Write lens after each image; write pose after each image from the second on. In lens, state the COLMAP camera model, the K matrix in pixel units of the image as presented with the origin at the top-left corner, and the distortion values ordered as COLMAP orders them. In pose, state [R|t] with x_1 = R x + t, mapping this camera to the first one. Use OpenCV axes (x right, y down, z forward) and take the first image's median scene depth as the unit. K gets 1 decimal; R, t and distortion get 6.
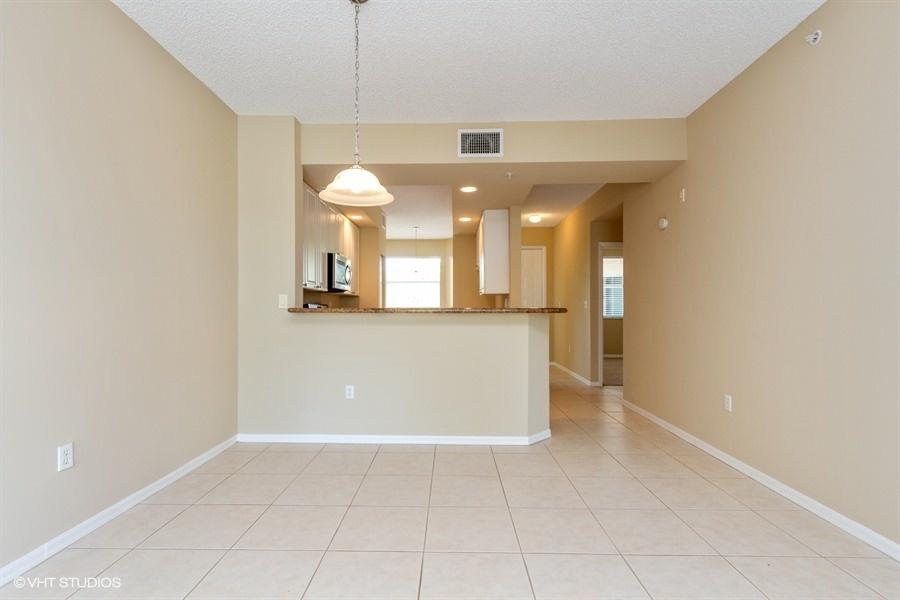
lens RADIAL K [[422.7, 0, 450.0], [0, 422.7, 300.0], [0, 0, 1]] dist [-0.001759, -0.000397]
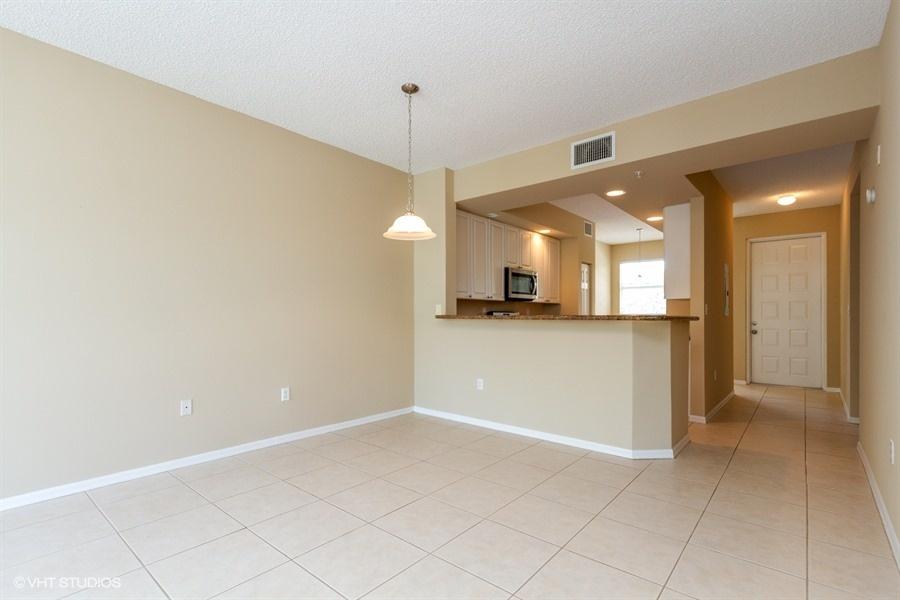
lens RADIAL K [[428.0, 0, 450.6], [0, 428.0, 307.8], [0, 0, 1]] dist [-0.000113, -0.000245]
pose [[0.773203, -0.009971, -0.634080, 0.451460], [0.011414, 0.999933, -0.001806, -0.000520], [0.634055, -0.005841, 0.773266, -0.002774]]
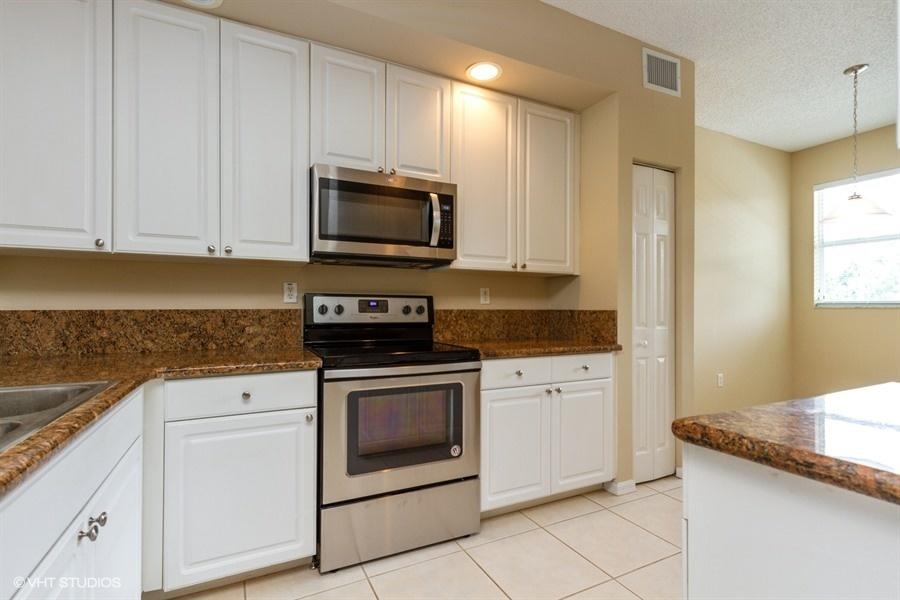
lens RADIAL K [[432.2, 0, 449.3], [0, 432.2, 284.2], [0, 0, 1]] dist [-0.001221, -0.000412]
pose [[0.460993, -0.002782, -0.887399, 0.193806], [-0.000473, 0.999994, -0.003381, 0.003319], [0.887404, 0.001978, 0.460989, 1.224378]]
